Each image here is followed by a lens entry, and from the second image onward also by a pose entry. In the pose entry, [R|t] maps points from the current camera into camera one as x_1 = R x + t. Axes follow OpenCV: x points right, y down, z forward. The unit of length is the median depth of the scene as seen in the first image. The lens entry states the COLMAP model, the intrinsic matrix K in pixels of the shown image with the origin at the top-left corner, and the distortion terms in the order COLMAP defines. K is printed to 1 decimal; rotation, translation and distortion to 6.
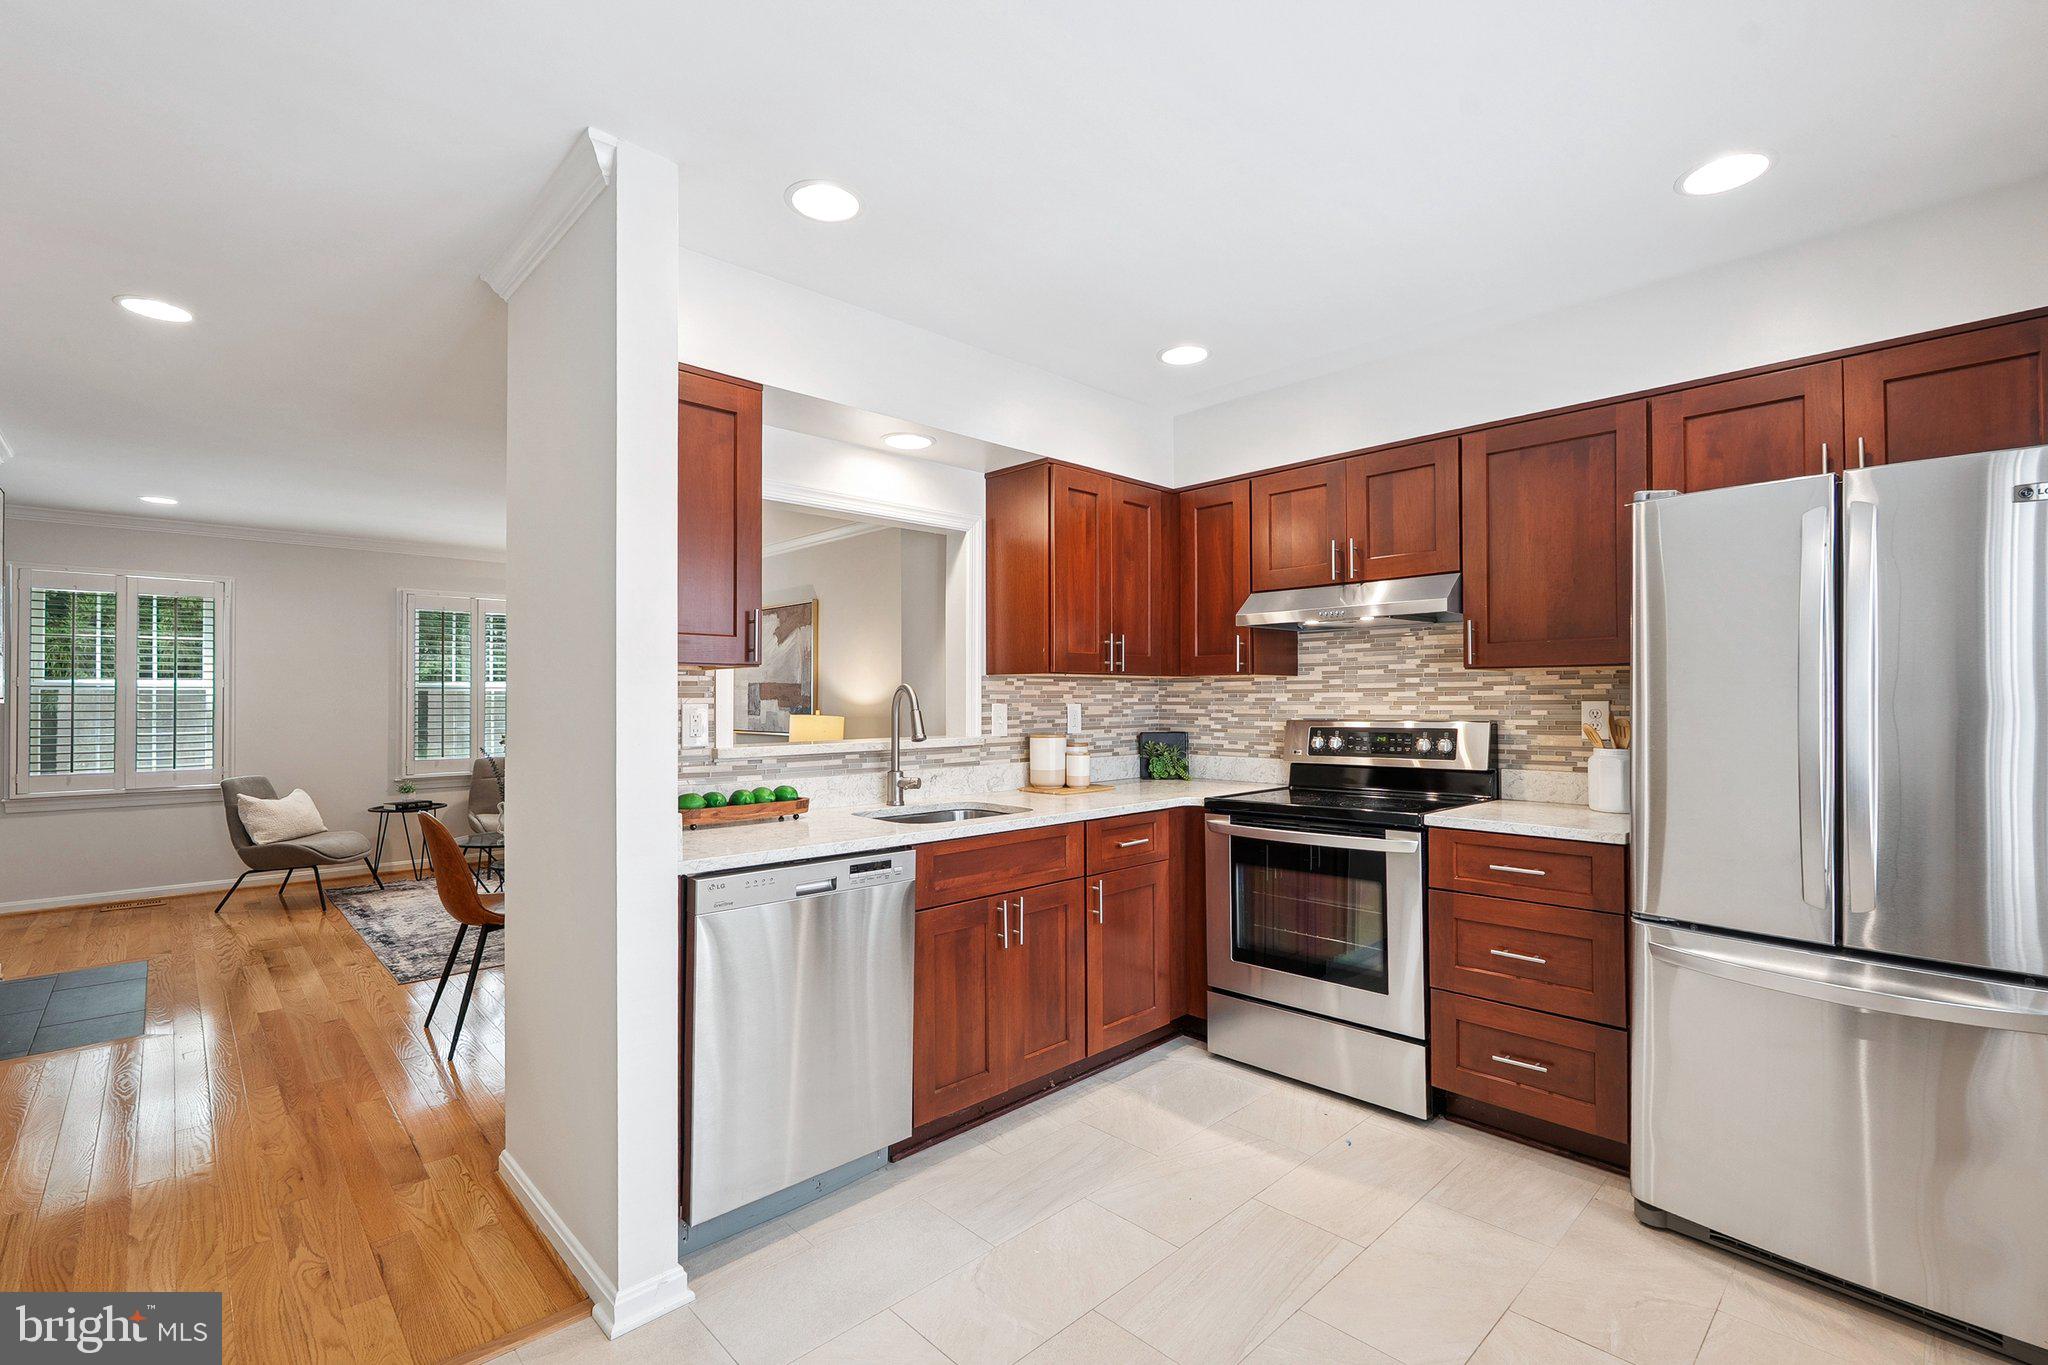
lens RADIAL K [[908.8, 0, 1017.6], [0, 908.8, 688.5], [0, 0, 1]] dist [-0.001395, -0.000509]
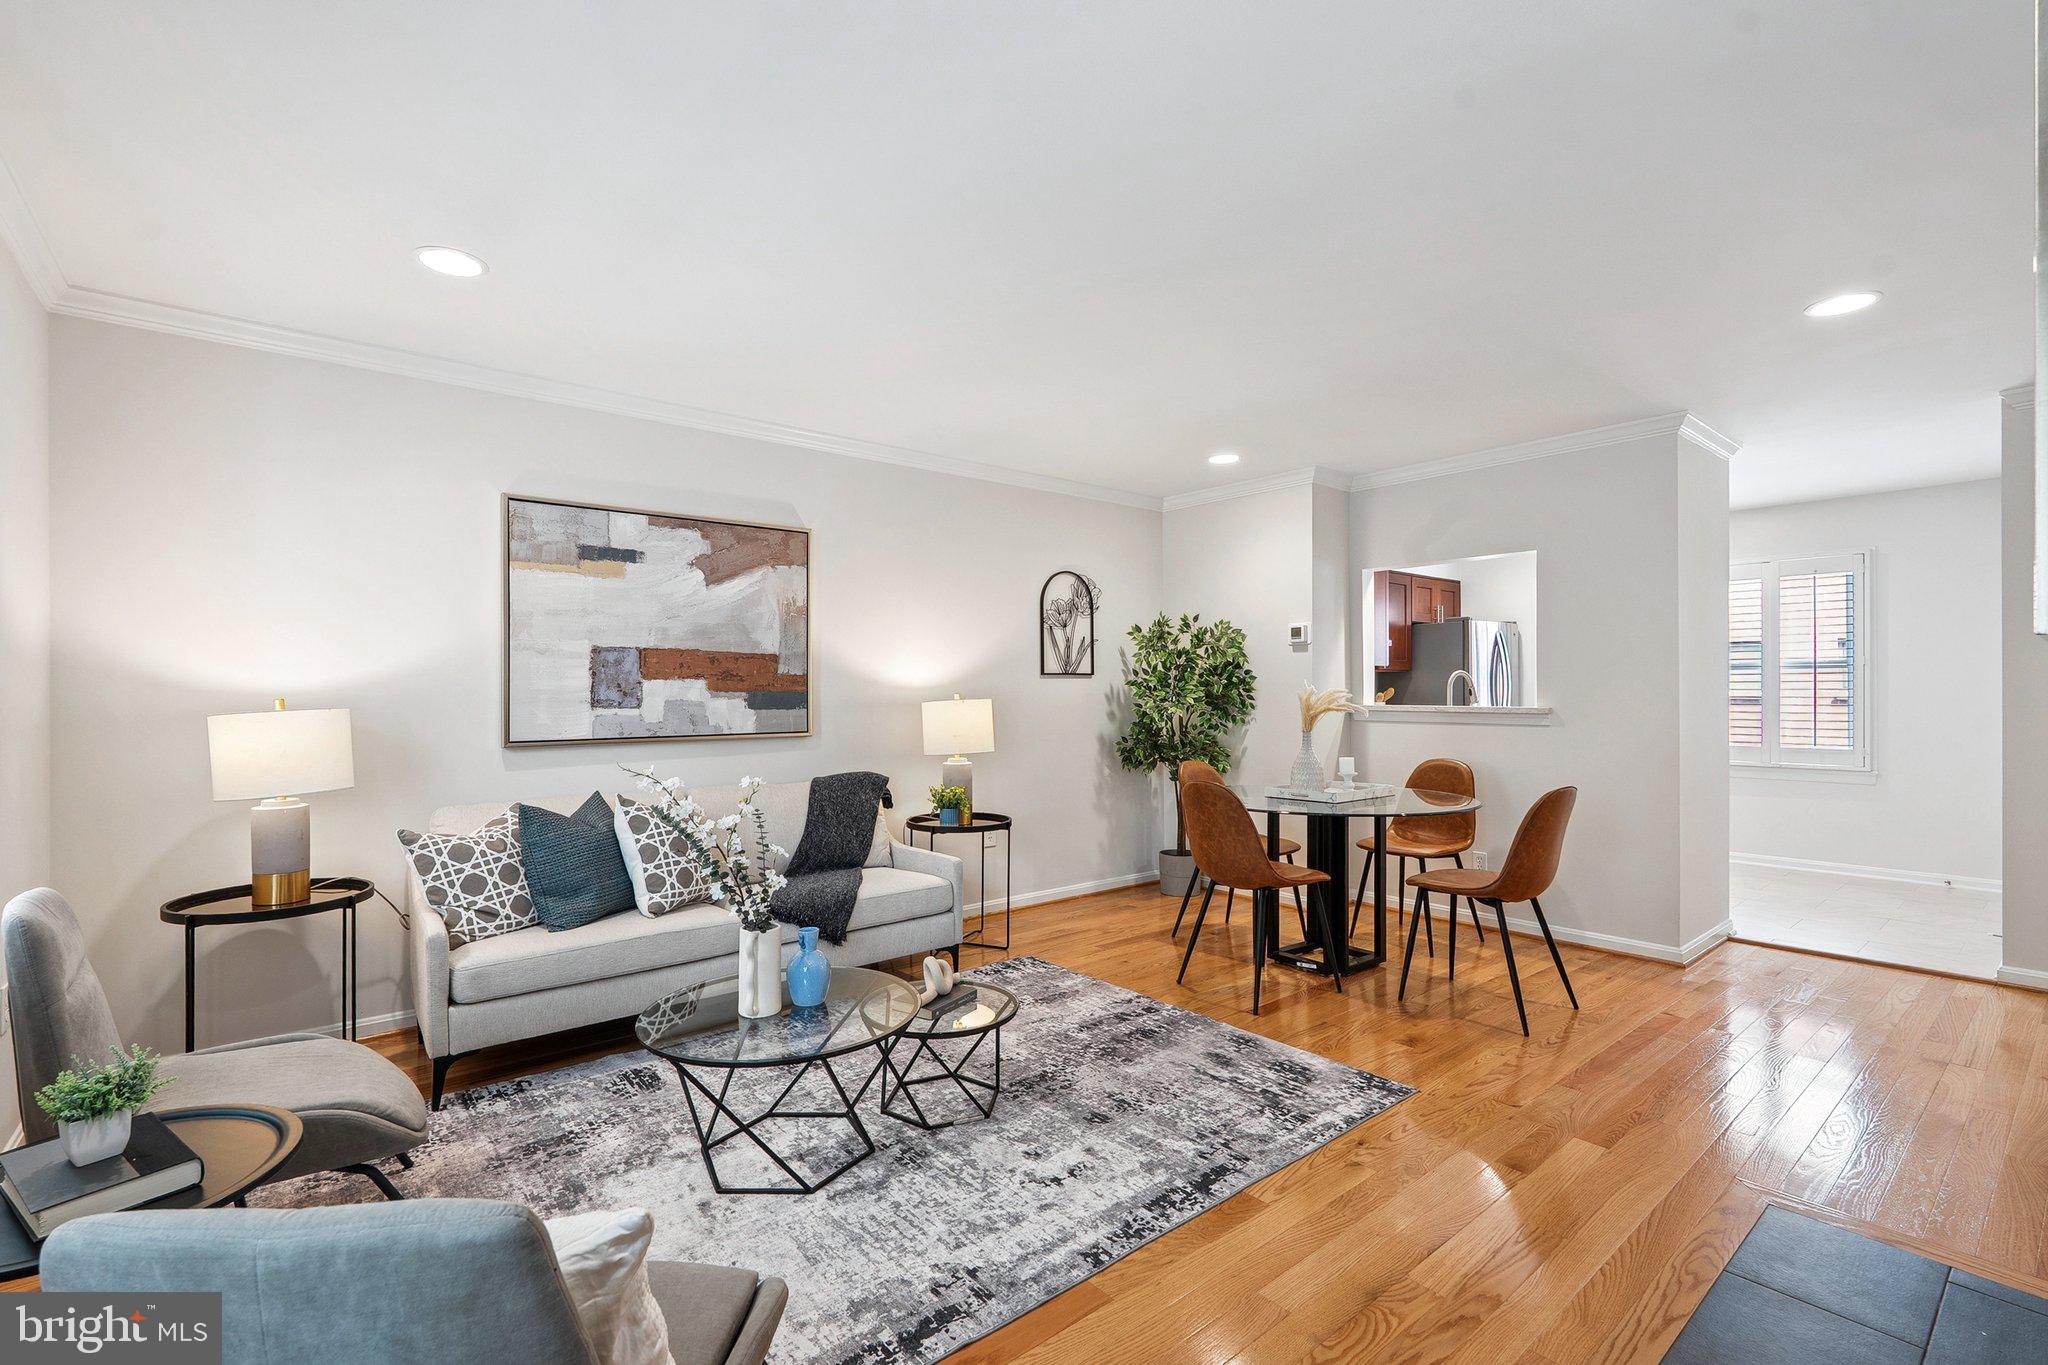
lens RADIAL K [[913.0, 0, 1022.6], [0, 913.0, 693.8], [0, 0, 1]] dist [-0.001996, 0.000218]
pose [[0.065979, -0.001302, 0.997820, -0.953717], [-0.009078, 0.999957, 0.001905, 0.021225], [-0.997780, -0.009184, 0.065964, 0.866335]]
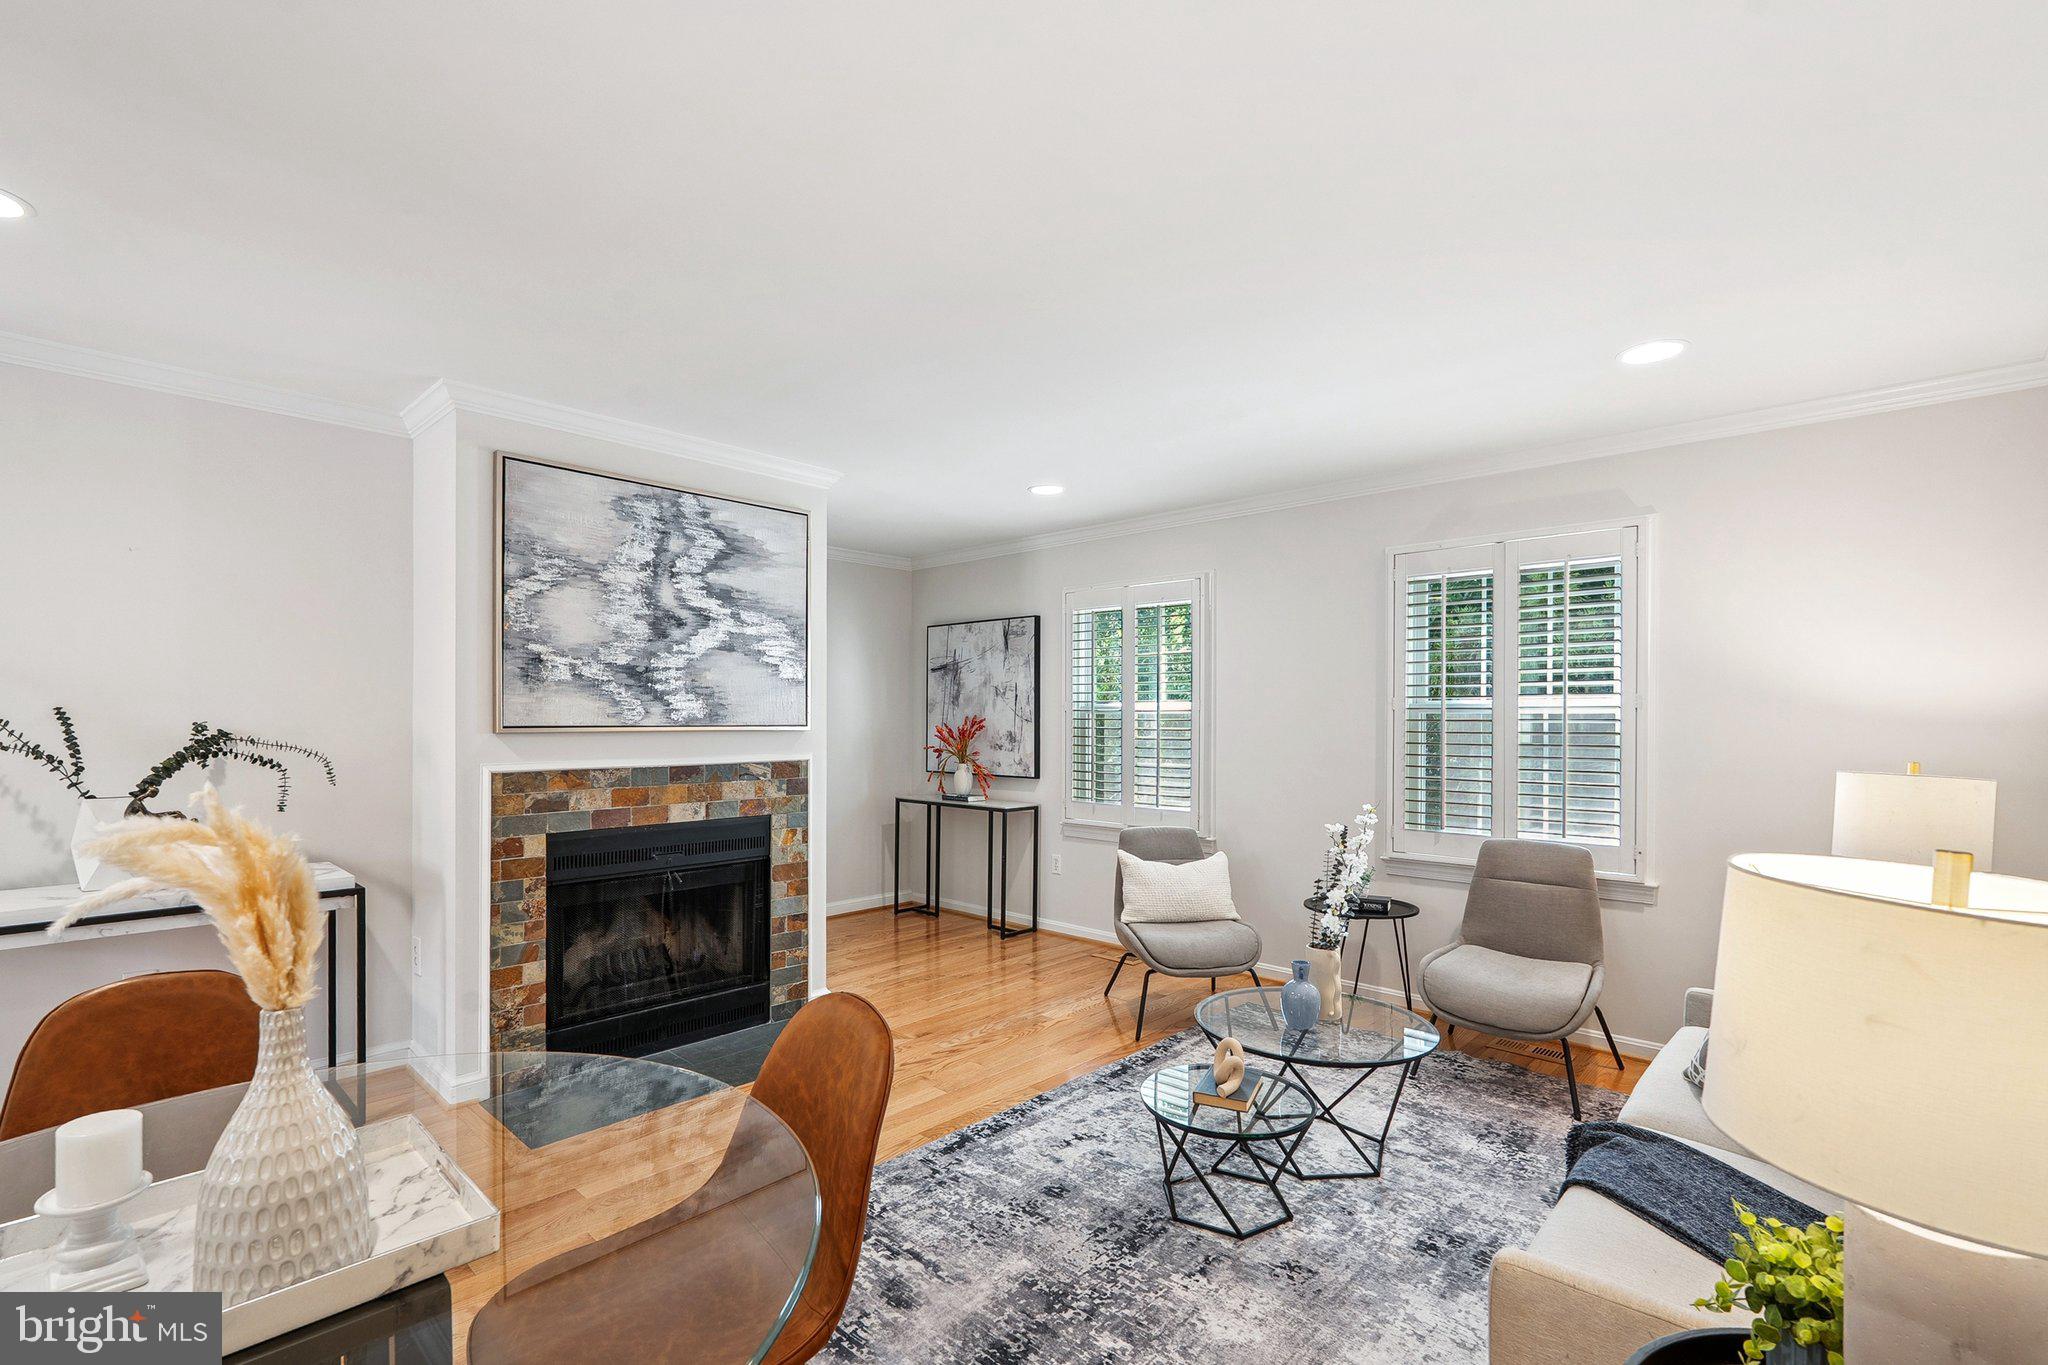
lens RADIAL K [[926.2, 0, 1020.5], [0, 926.2, 715.6], [0, 0, 1]] dist [0.000304, 0.000153]
pose [[0.062730, 0.003139, -0.998026, -0.074827], [0.009609, 0.999947, 0.003749, -0.001169], [0.997984, -0.009825, 0.062696, 0.815449]]
